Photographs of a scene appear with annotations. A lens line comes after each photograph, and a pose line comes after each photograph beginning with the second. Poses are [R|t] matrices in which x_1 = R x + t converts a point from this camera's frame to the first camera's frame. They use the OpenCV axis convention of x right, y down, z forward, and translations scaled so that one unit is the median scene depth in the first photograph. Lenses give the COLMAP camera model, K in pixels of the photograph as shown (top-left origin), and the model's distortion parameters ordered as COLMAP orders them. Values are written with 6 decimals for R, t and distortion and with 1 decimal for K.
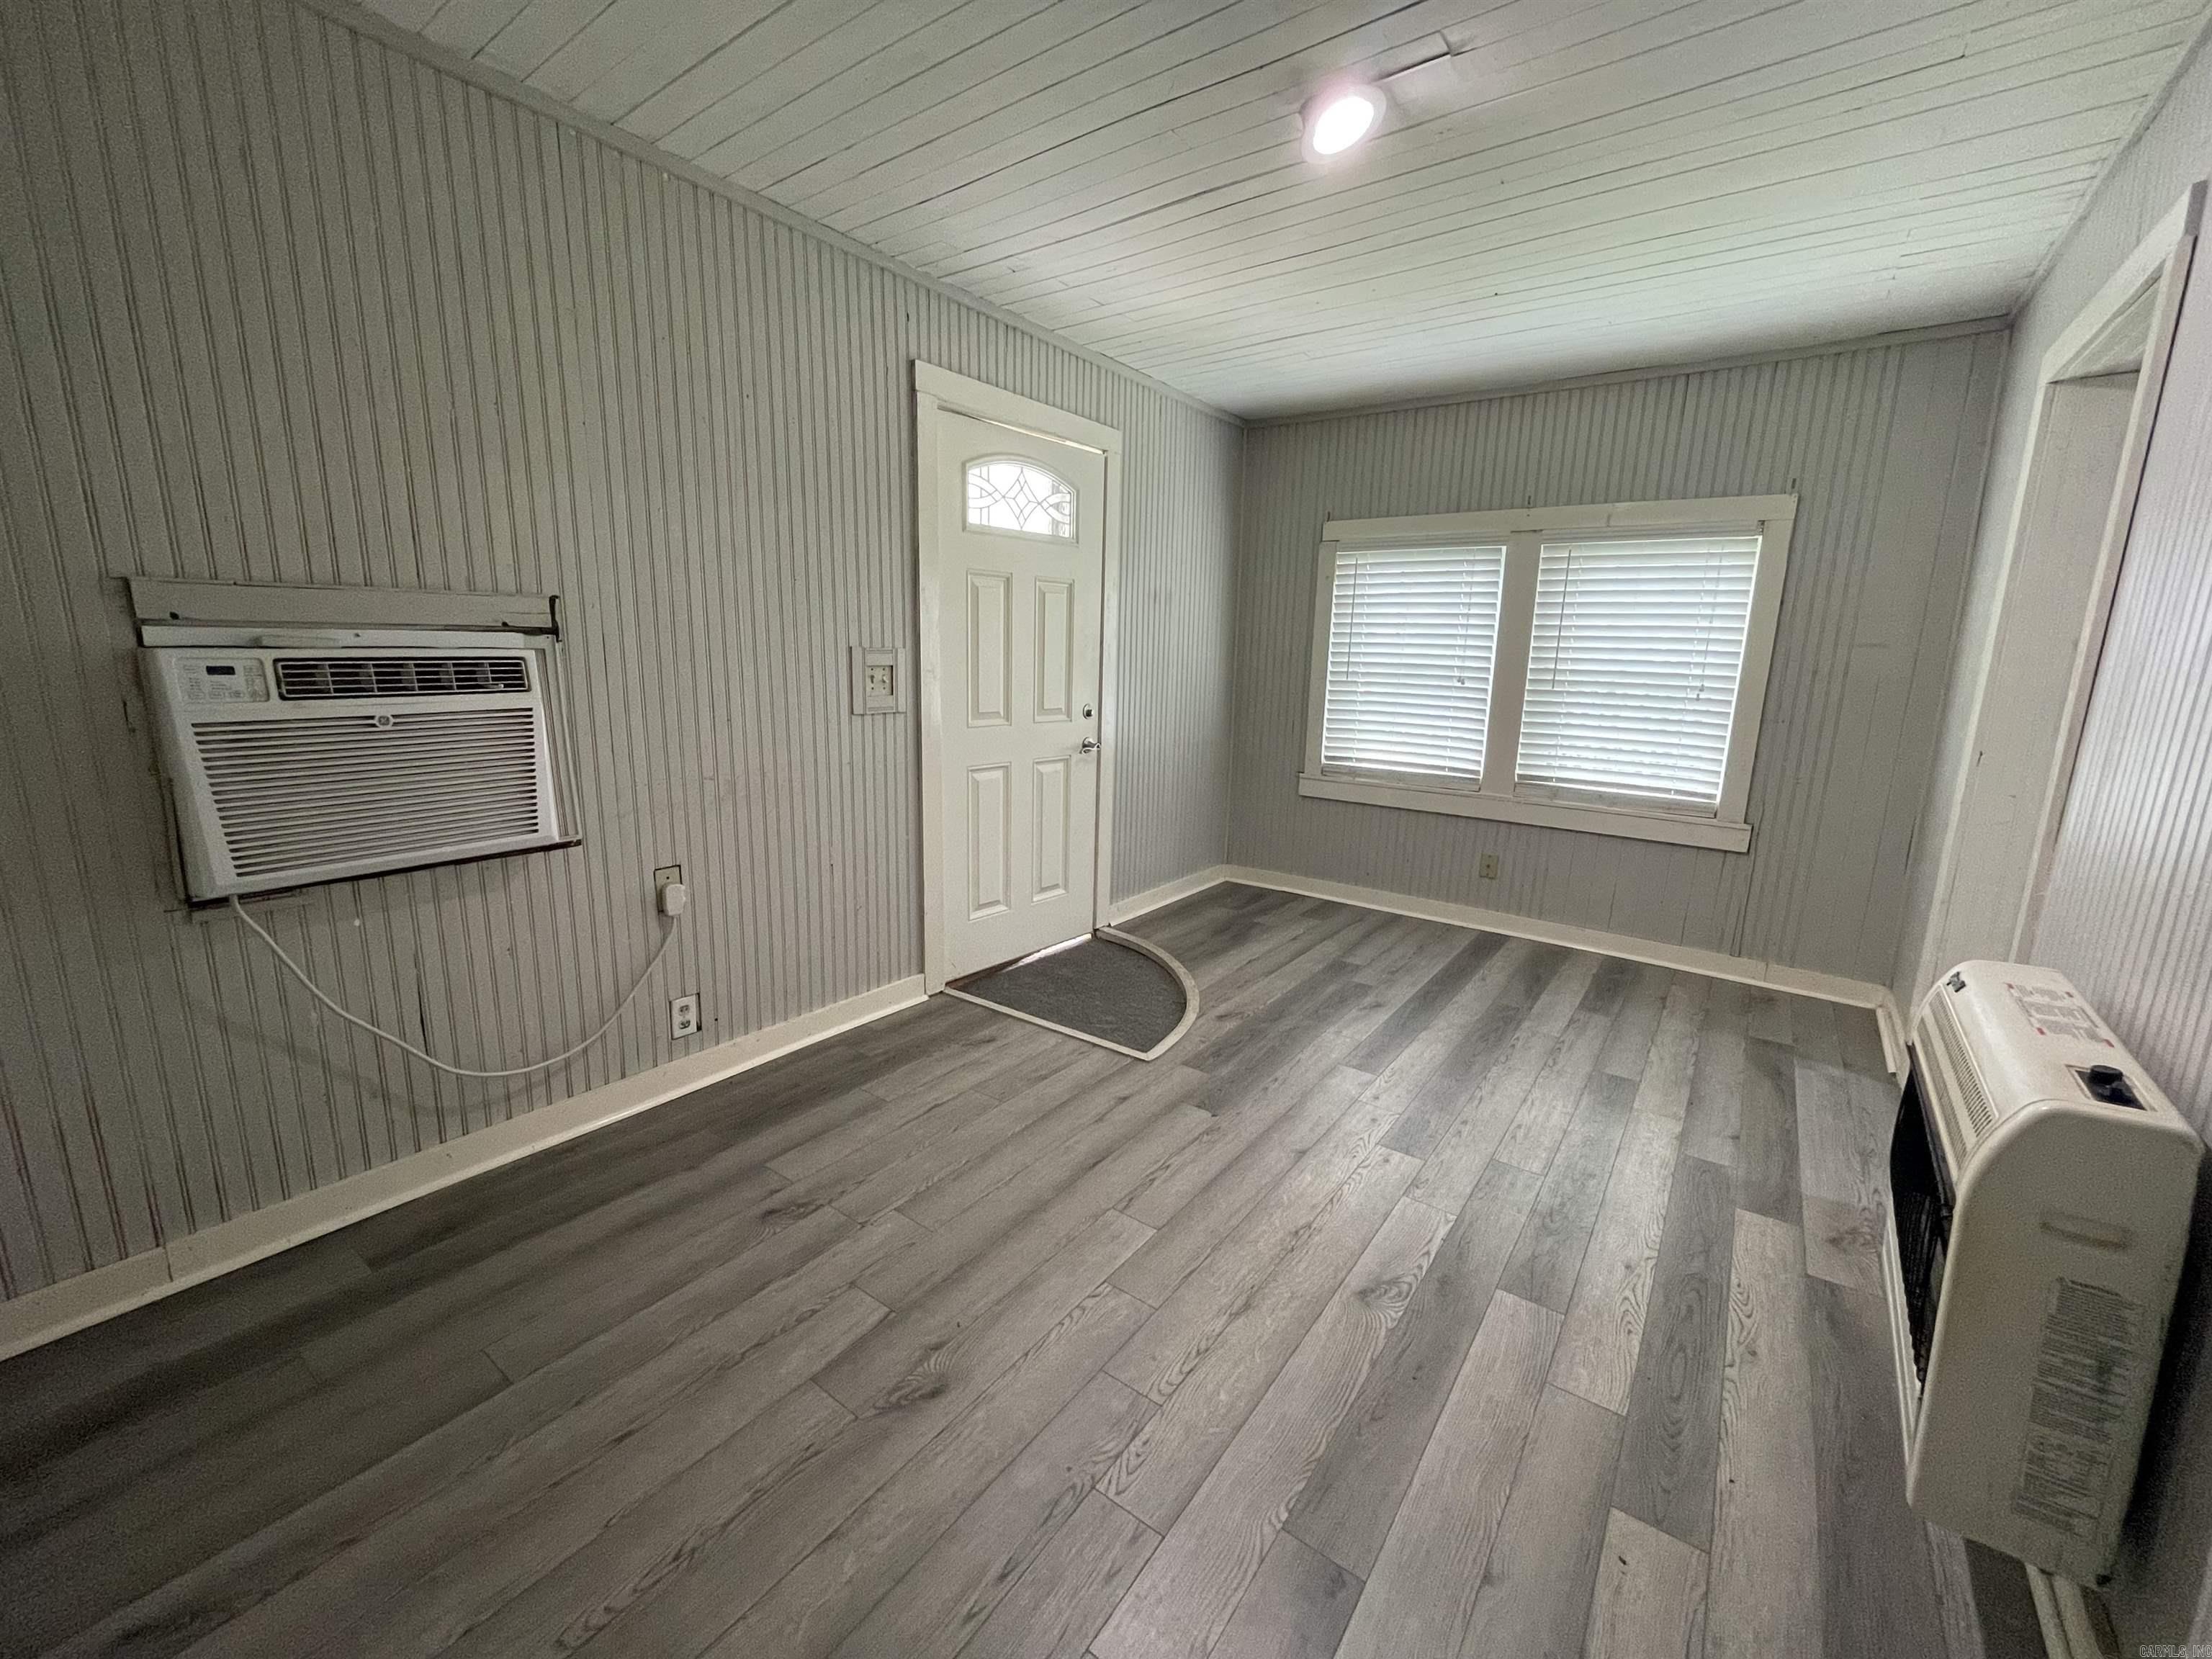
lens RADIAL K [[893.0, 0, 1101.6], [0, 893.0, 828.8], [0, 0, 1]] dist [-0.002690, 0.000086]
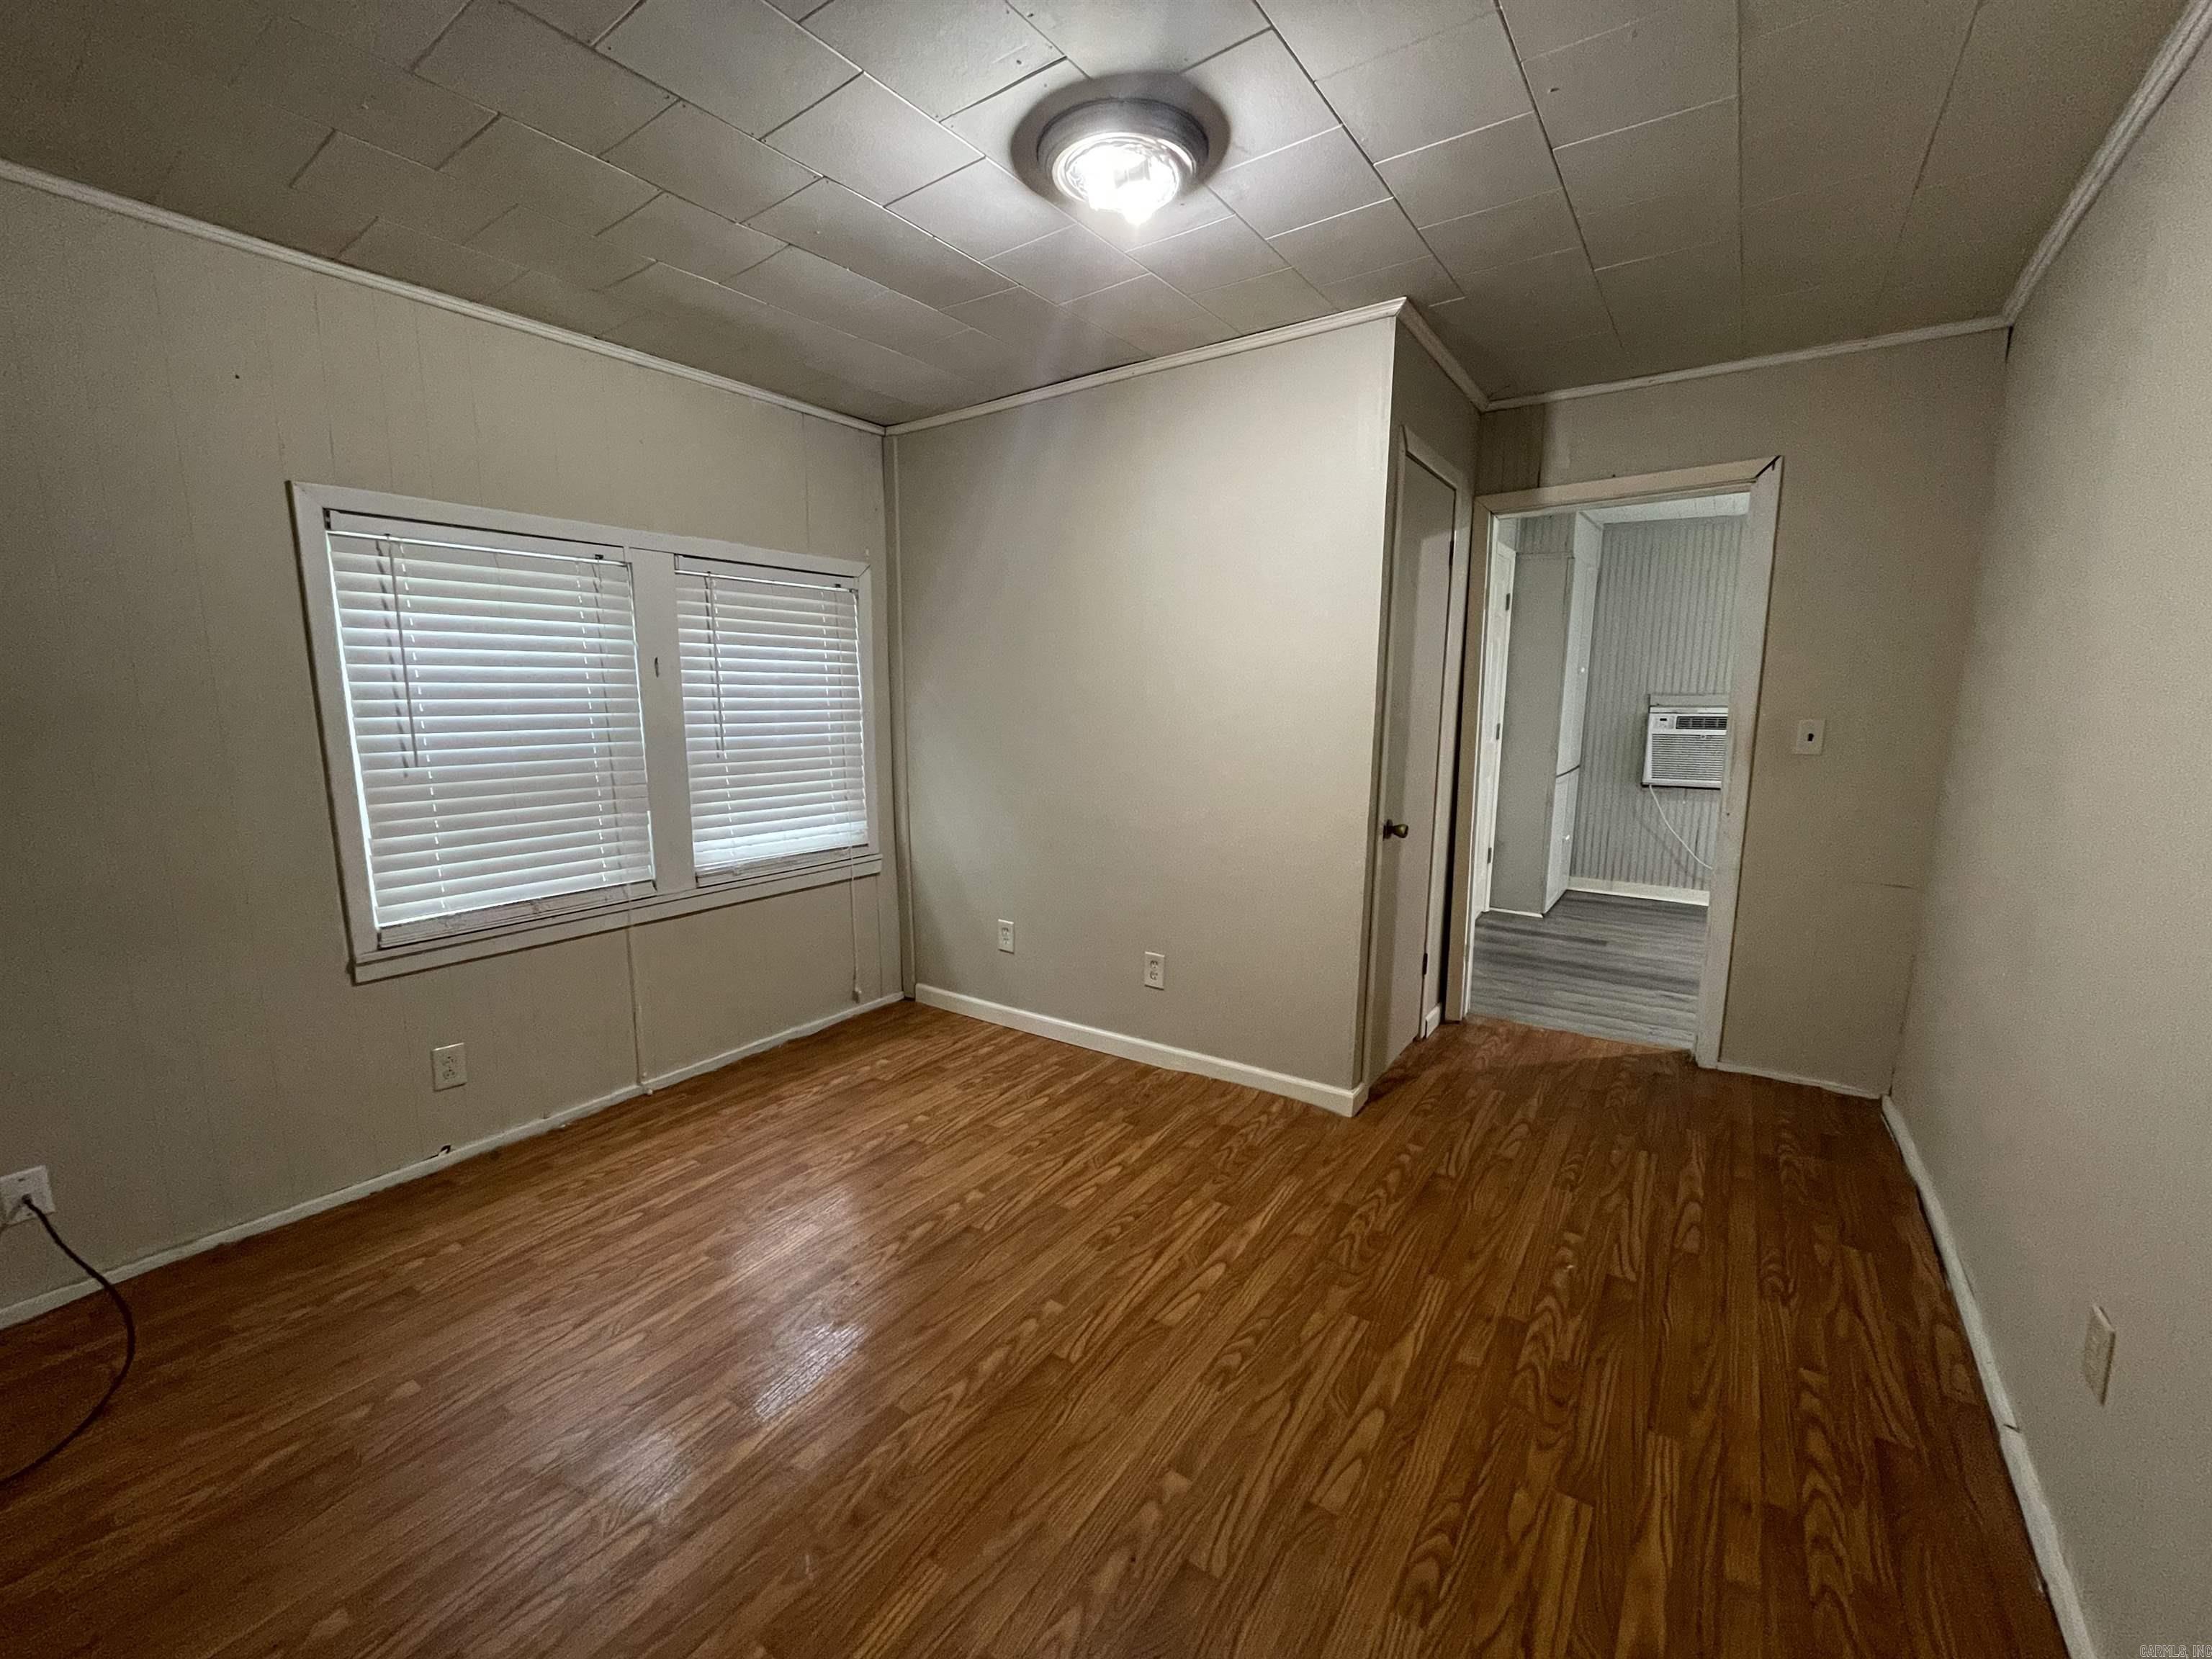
lens RADIAL K [[893.0, 0, 1103.1], [0, 893.0, 834.0], [0, 0, 1]] dist [-0.002690, 0.000086]
pose [[0.027750, 0.132083, -0.990850, 2.394546], [-0.202806, 0.971361, 0.123805, 0.262016], [0.978826, 0.197514, 0.053742, -1.213889]]
